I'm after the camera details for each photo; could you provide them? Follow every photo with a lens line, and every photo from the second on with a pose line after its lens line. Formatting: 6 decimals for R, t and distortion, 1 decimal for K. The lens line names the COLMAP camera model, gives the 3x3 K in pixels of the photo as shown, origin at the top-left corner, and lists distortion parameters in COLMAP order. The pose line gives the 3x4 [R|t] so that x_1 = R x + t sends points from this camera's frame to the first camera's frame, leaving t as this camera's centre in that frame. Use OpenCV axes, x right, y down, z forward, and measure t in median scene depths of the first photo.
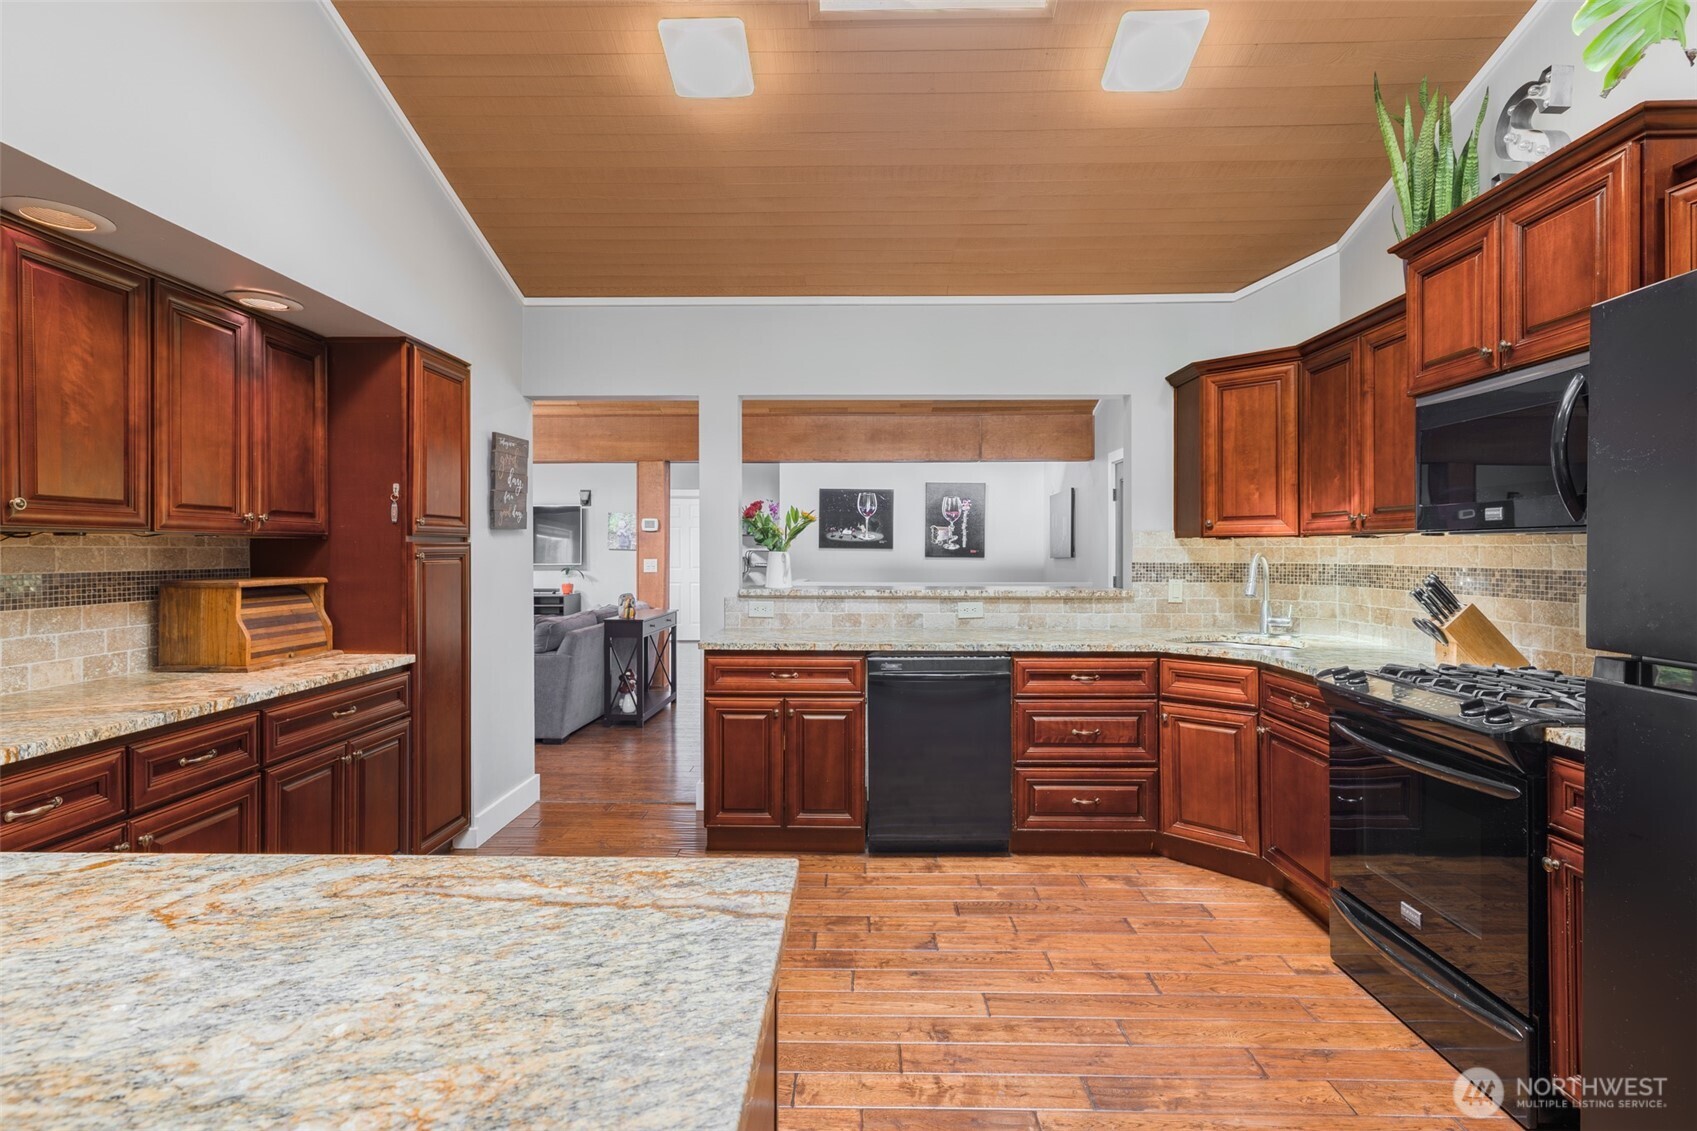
lens RADIAL K [[778.4, 0, 864.2], [0, 778.4, 553.1], [0, 0, 1]] dist [-0.002012, 0.000188]
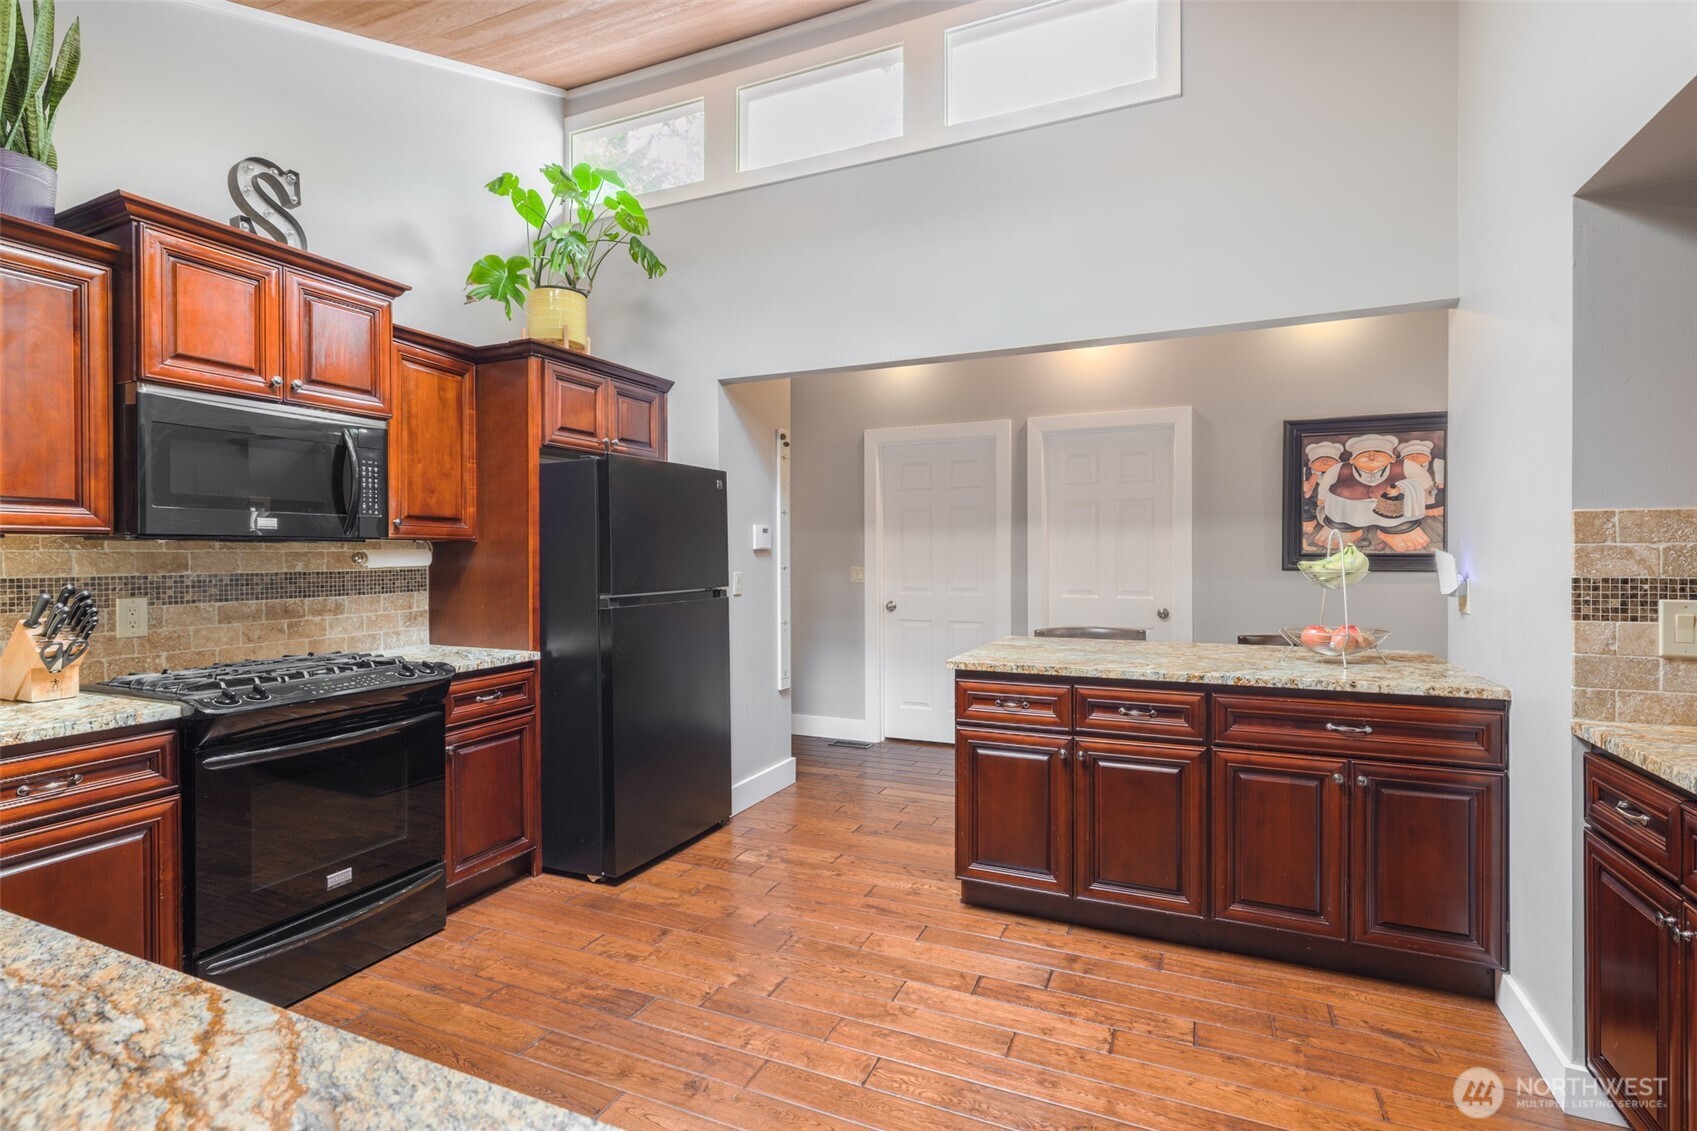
lens RADIAL K [[778.4, 0, 864.2], [0, 778.4, 553.1], [0, 0, 1]] dist [-0.002012, 0.000188]
pose [[-0.911943, 0.005128, 0.410284, -0.288670], [0.006053, 0.999981, 0.000956, -0.002152], [-0.410272, 0.003355, -0.911957, 1.083937]]
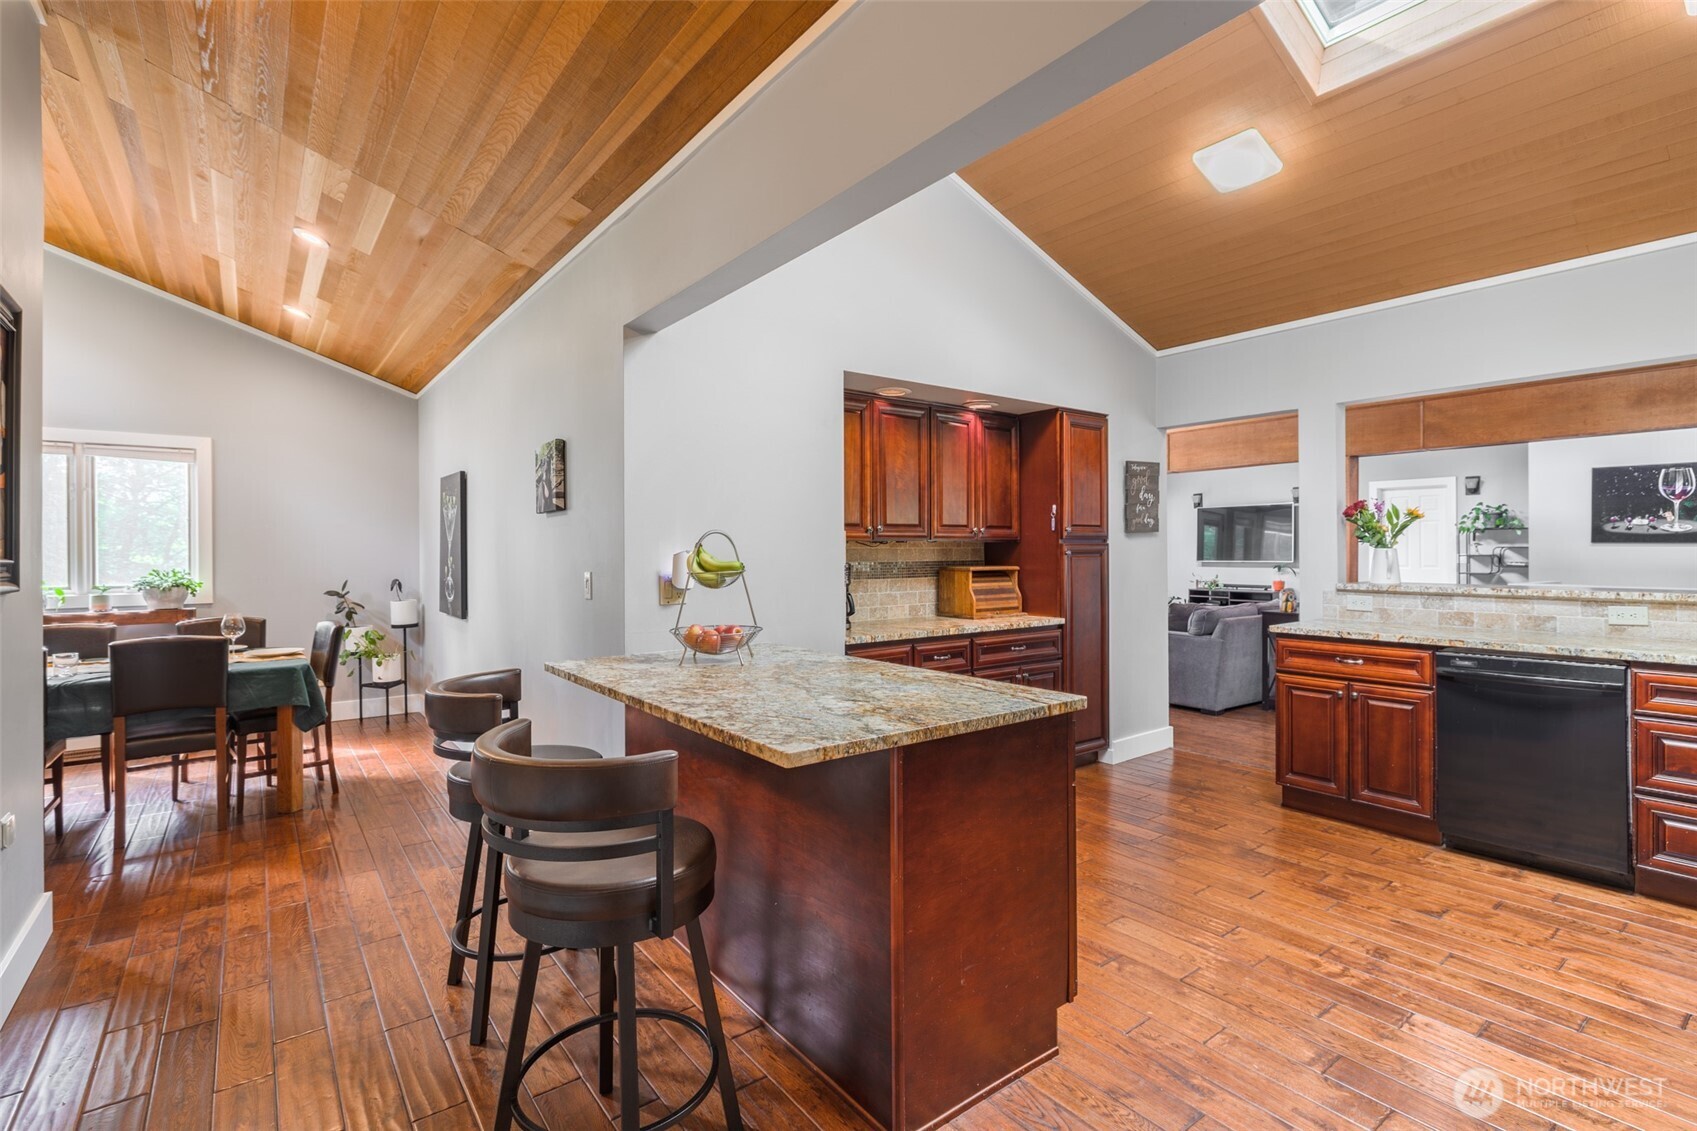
lens RADIAL K [[778.4, 0, 864.2], [0, 778.4, 553.1], [0, 0, 1]] dist [-0.002012, 0.000188]
pose [[0.619201, -0.000748, -0.785232, 0.347397], [0.003079, 0.999994, 0.001474, 0.000913], [0.785226, -0.003330, 0.619200, -0.222839]]
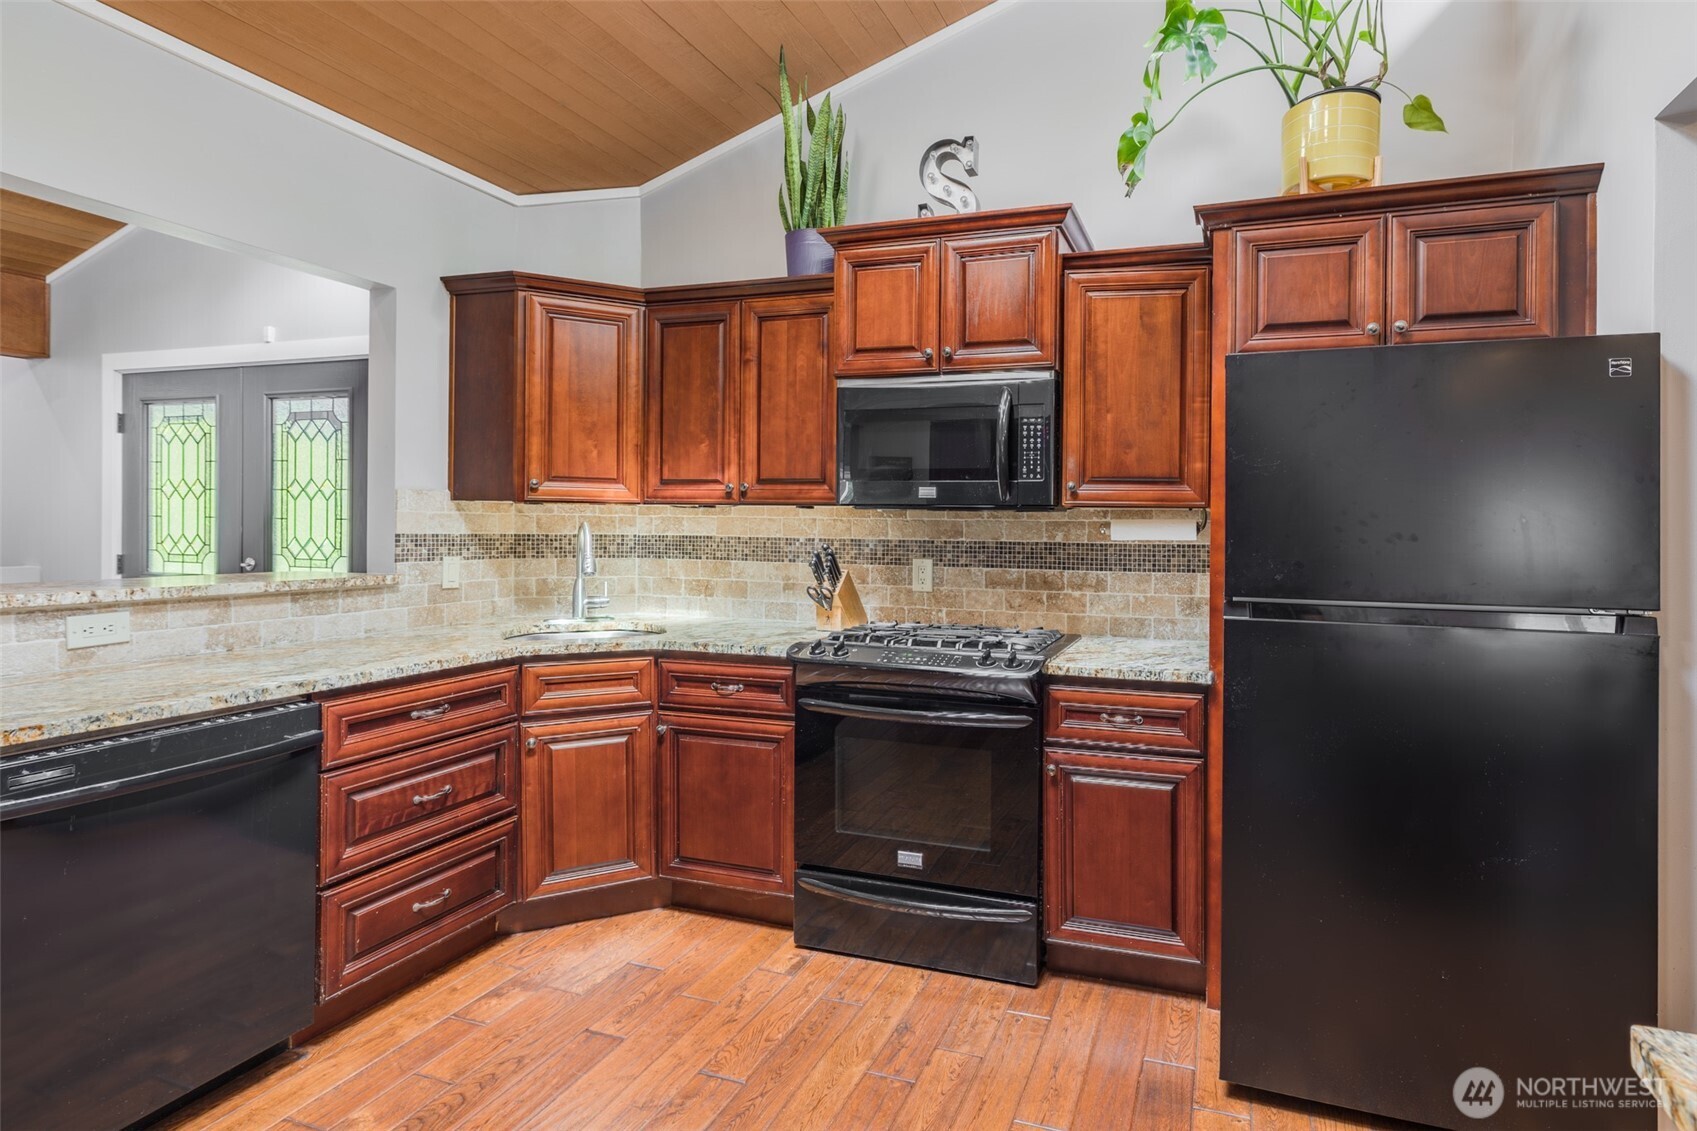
lens RADIAL K [[849.3, 0, 927.5], [0, 849.3, 525.7], [0, 0, 1]] dist [-0.003701, -0.000284]
pose [[0.310727, 0.004624, 0.950488, -0.262999], [-0.011135, 0.999937, -0.001224, 0.000720], [-0.950434, -0.010203, 0.310759, 0.389143]]
